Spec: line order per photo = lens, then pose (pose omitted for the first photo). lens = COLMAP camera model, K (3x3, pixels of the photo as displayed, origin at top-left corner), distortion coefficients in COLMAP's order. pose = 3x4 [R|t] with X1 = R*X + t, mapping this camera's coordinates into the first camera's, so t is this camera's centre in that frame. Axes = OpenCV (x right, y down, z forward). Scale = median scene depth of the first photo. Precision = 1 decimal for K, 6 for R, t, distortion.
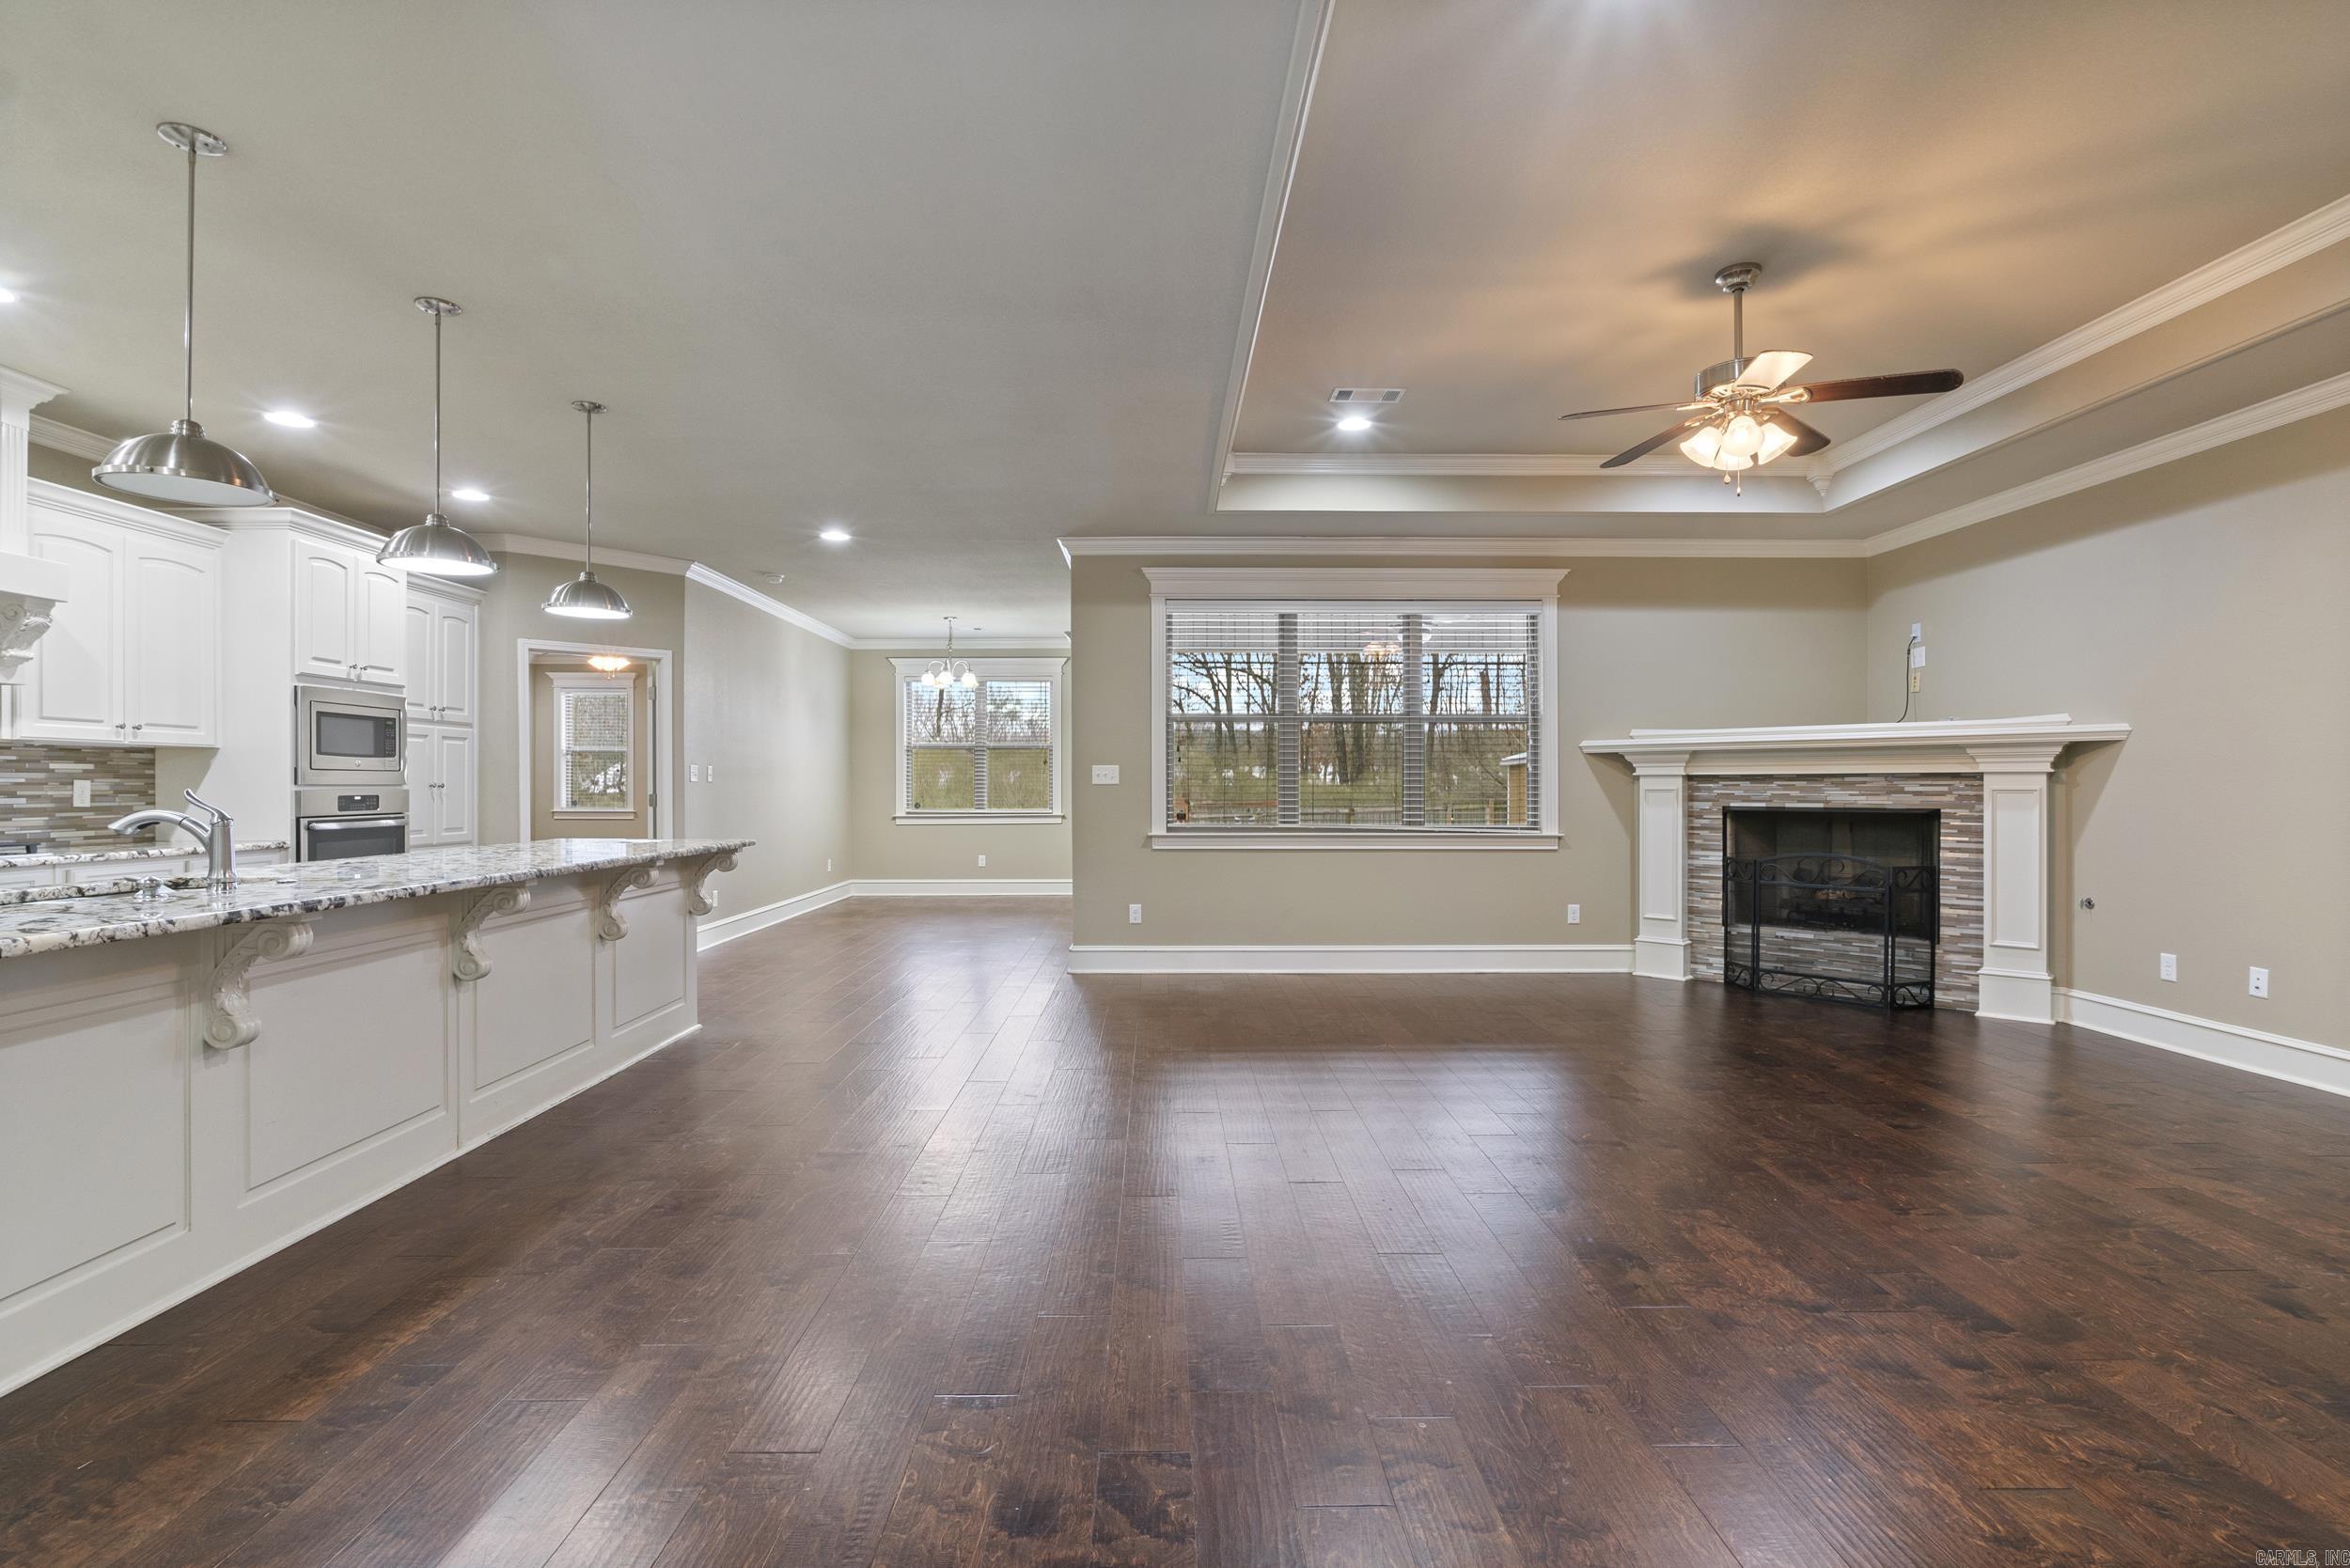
lens RADIAL K [[1089.5, 0, 1170.2], [0, 1089.5, 785.2], [0, 0, 1]] dist [-0.004750, -0.000074]
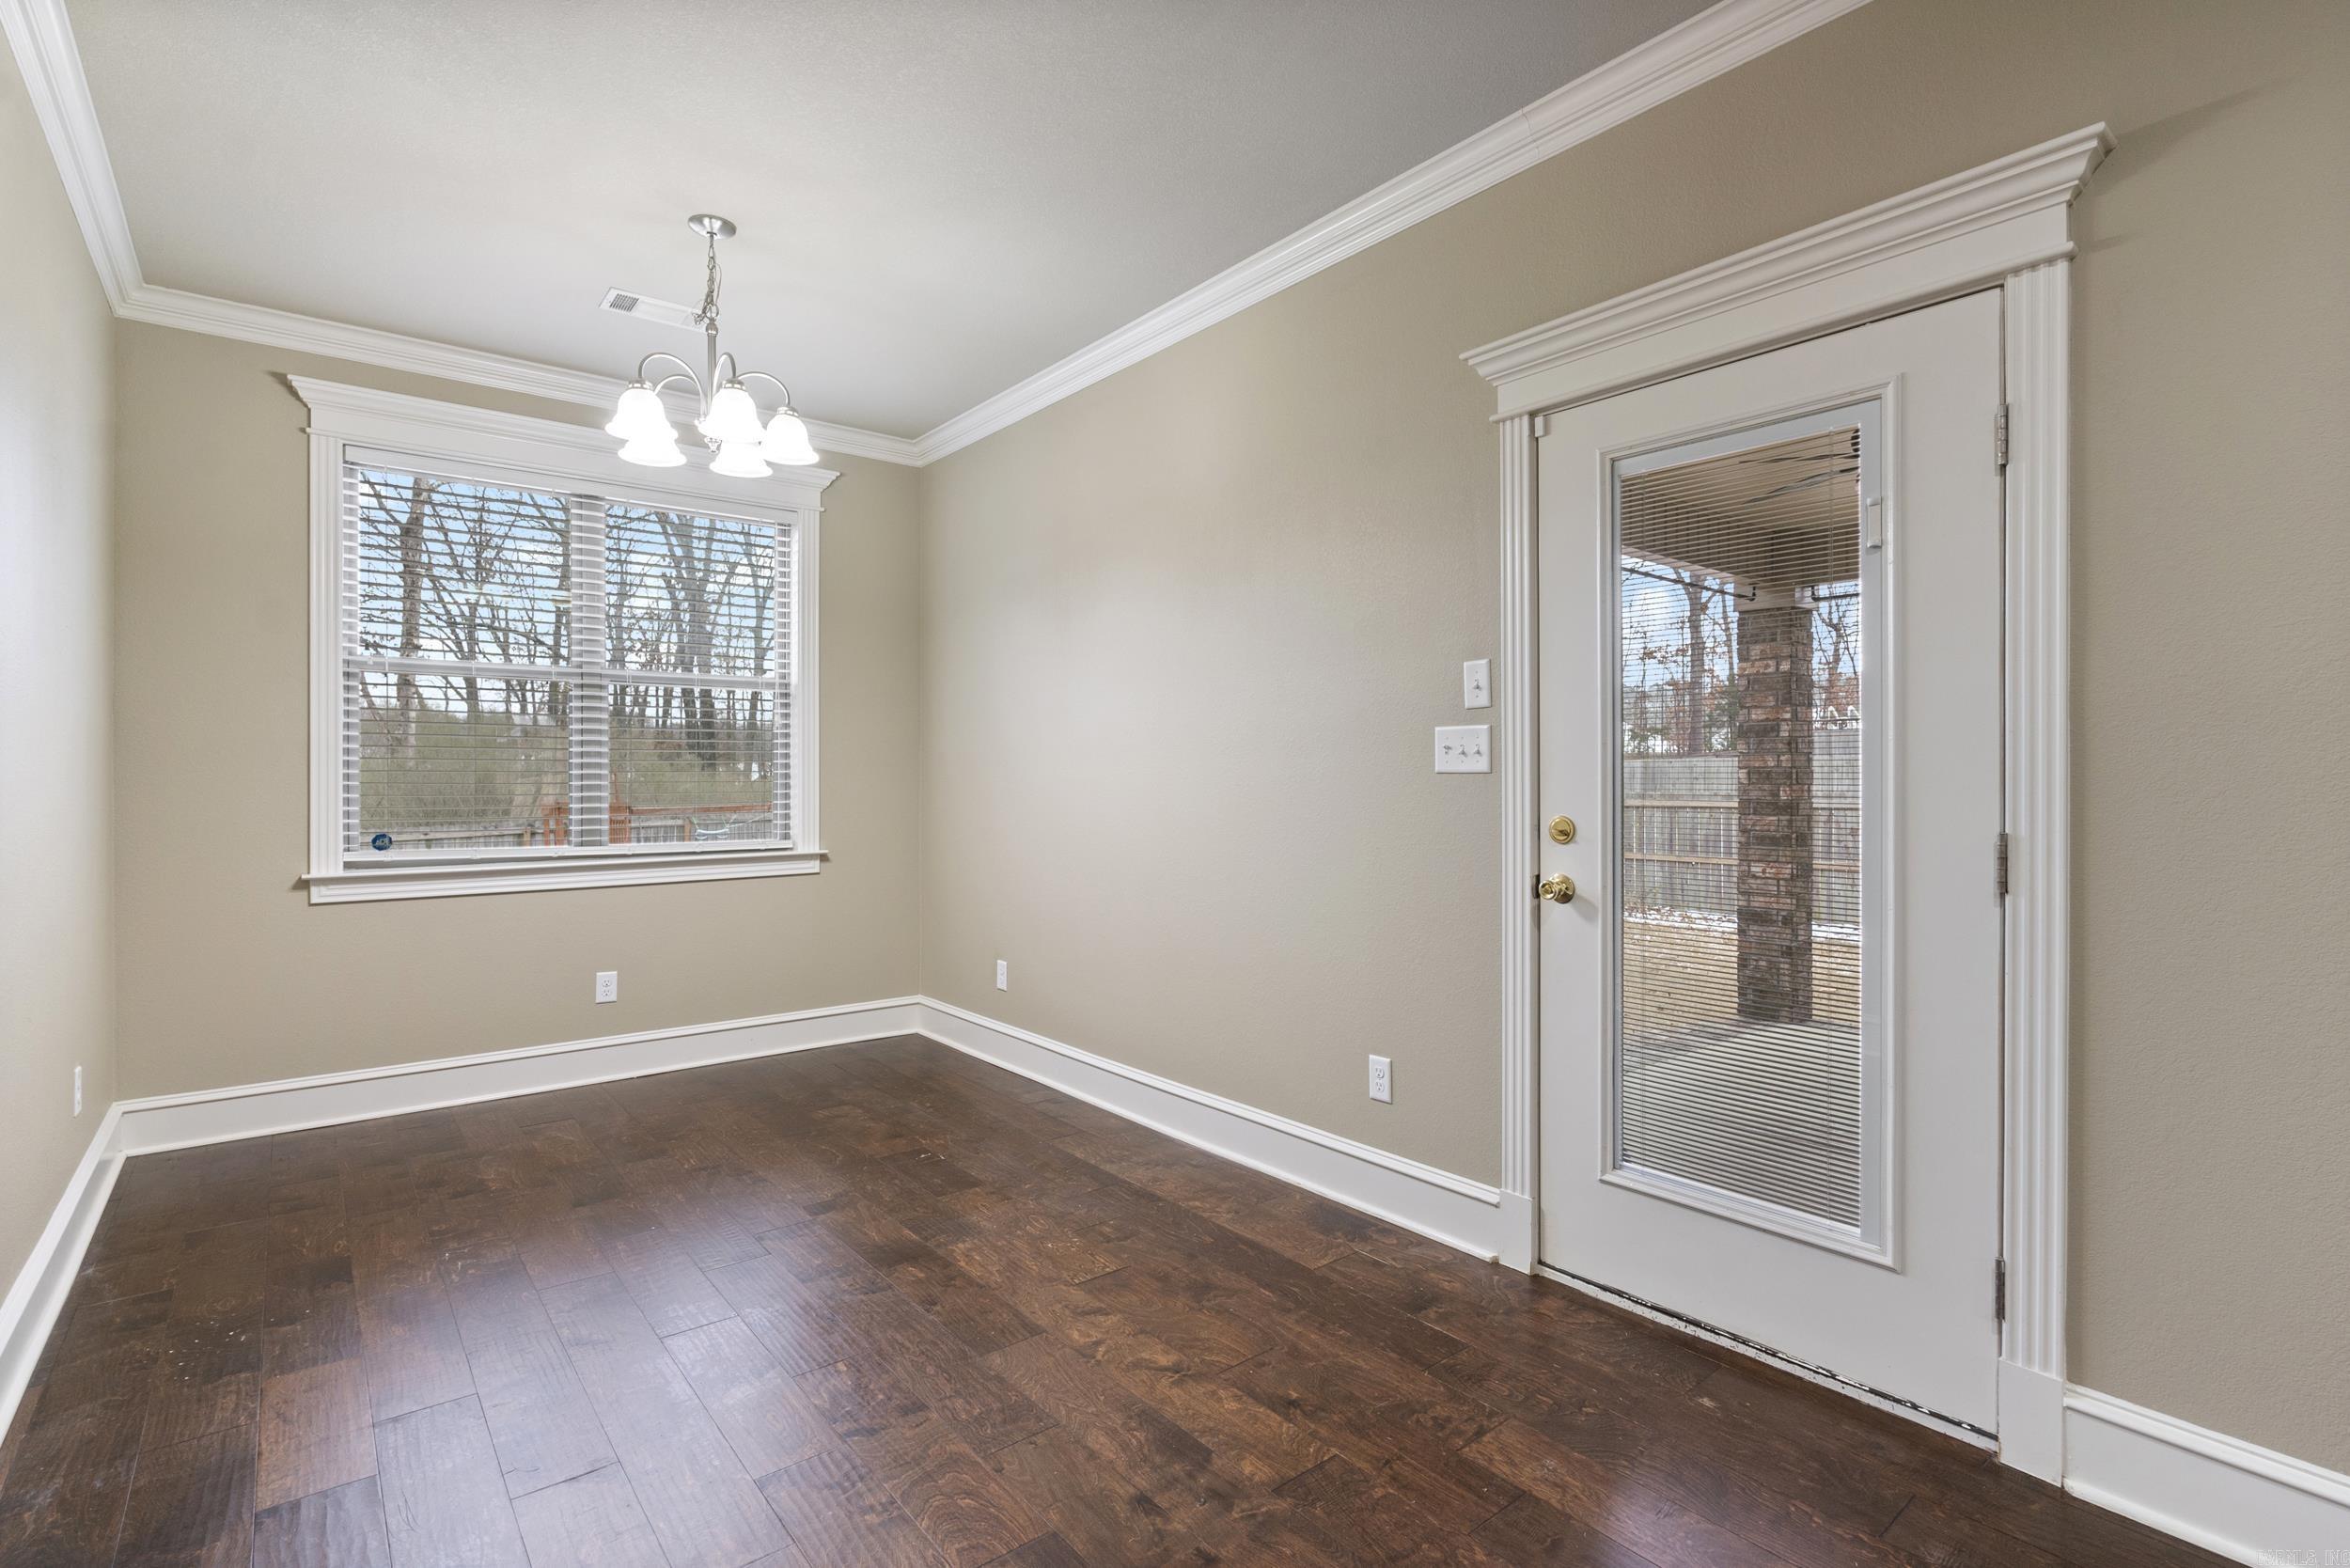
lens RADIAL K [[1102.4, 0, 1175.5], [0, 1102.4, 790.8], [0, 0, 1]] dist [-0.009199, 0.000393]
pose [[0.778636, -0.006260, 0.627444, -0.509553], [0.000467, 0.999956, 0.009397, 0.000522], [-0.627475, -0.007024, 0.778605, 1.178197]]
